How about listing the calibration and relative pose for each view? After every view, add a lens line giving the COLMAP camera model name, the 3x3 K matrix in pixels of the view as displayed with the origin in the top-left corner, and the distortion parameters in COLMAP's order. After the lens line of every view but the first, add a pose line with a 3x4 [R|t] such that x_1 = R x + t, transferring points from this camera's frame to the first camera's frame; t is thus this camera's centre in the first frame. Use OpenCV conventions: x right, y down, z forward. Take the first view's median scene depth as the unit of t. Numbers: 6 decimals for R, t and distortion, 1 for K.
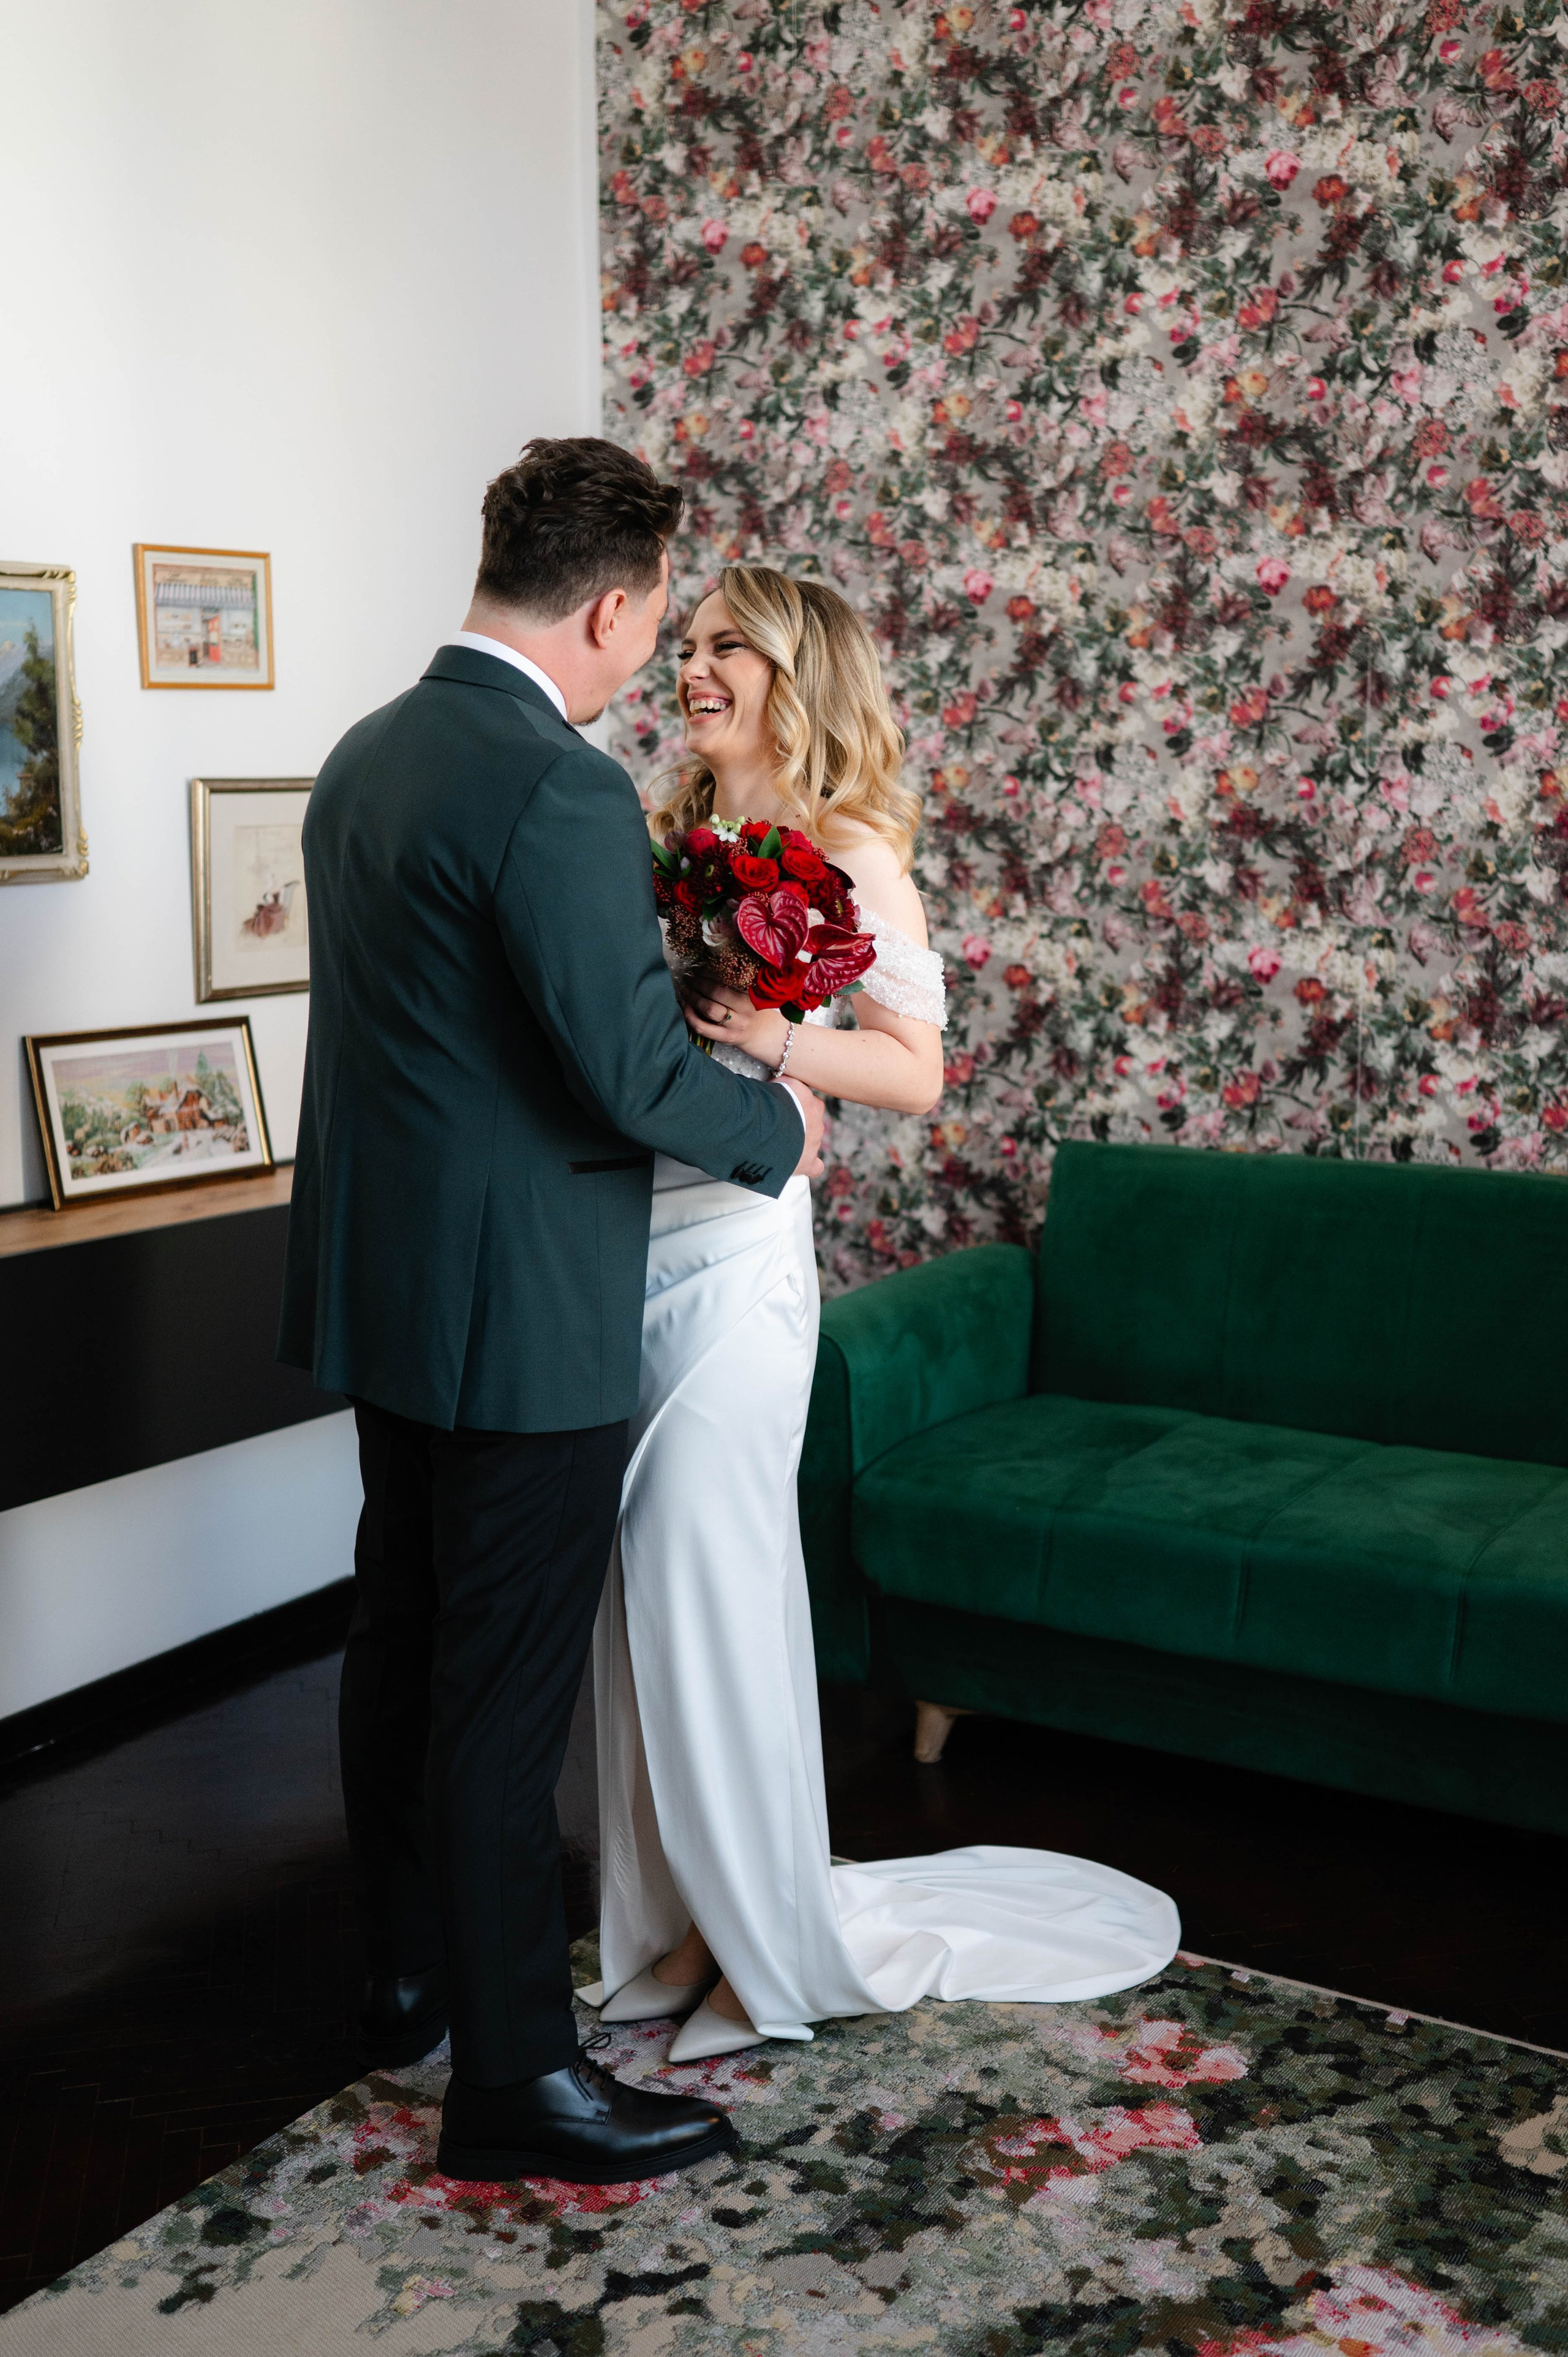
lens RADIAL K [[2503.7, 0, 922.9], [0, 2503.7, 1084.1], [0, 0, 1]] dist [0.005966, 0.003778]
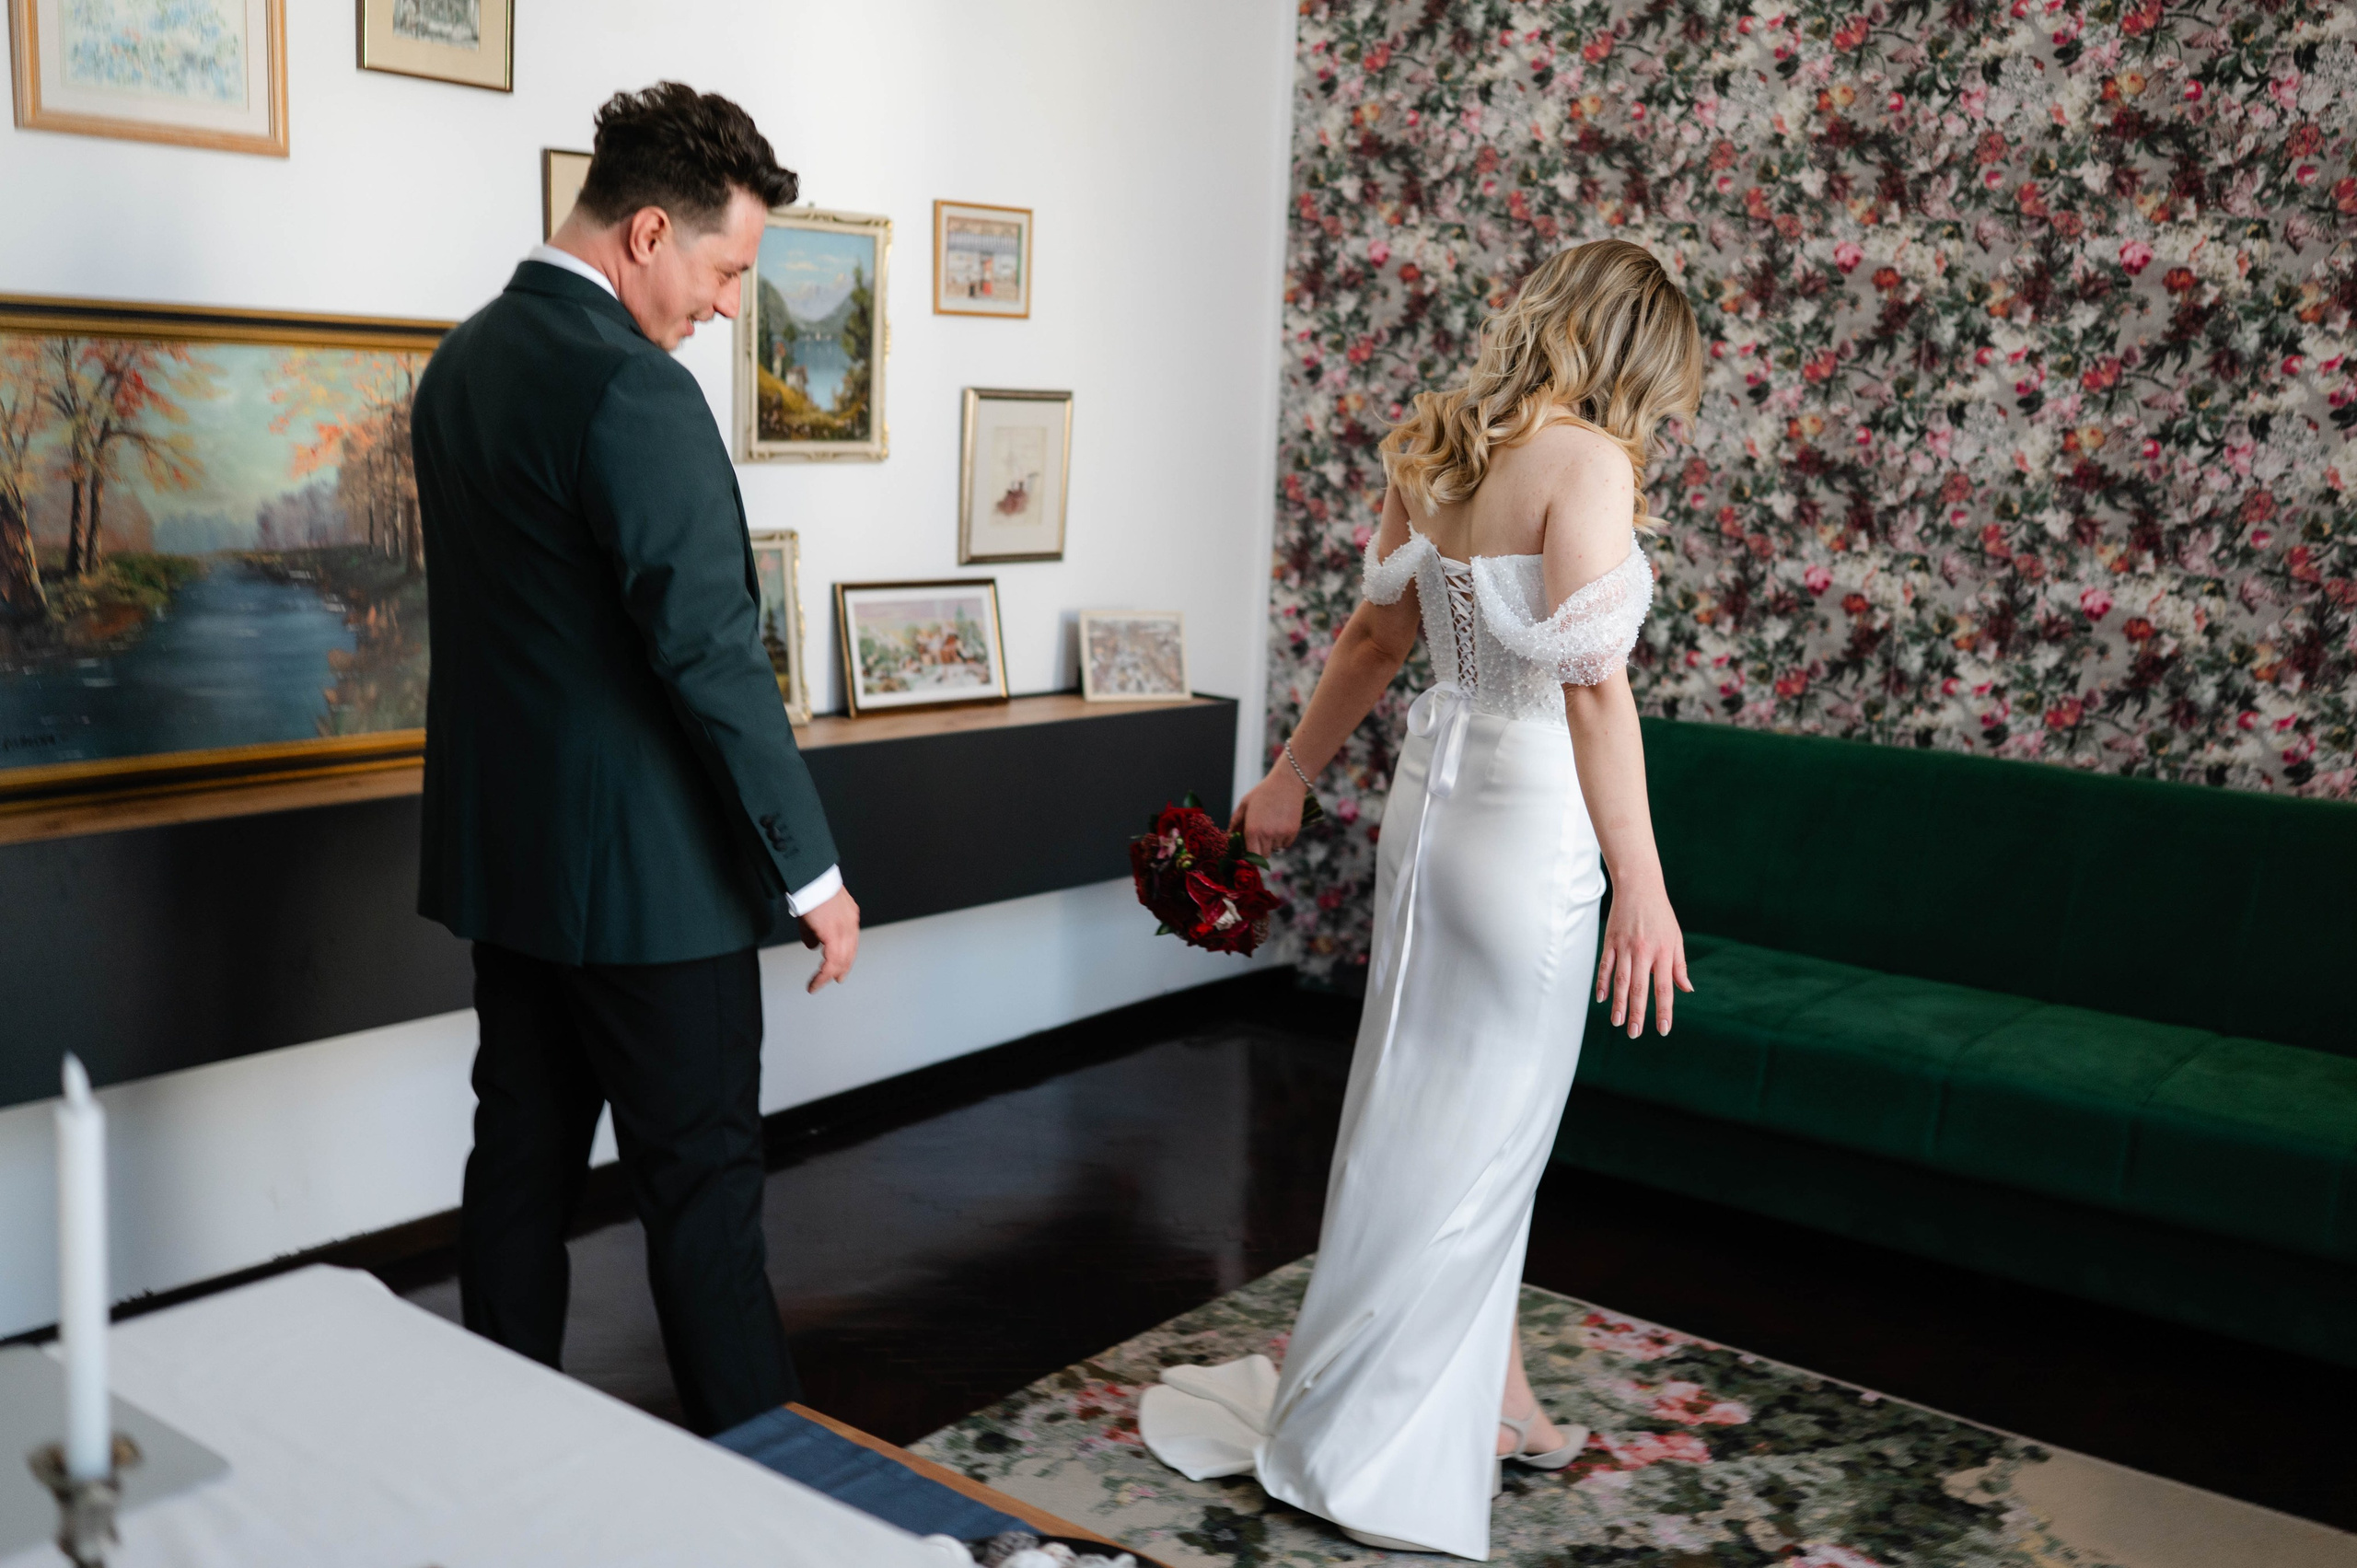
lens RADIAL K [[2330.7, 0, 1222.7], [0, 2330.7, 780.1], [0, 0, 1]] dist [0.020530, 0.005722]
pose [[0.992342, 0.062296, -0.106658, -0.023046], [-0.058421, 0.997527, 0.039083, 0.021487], [0.108829, -0.032553, 0.993527, -0.157211]]
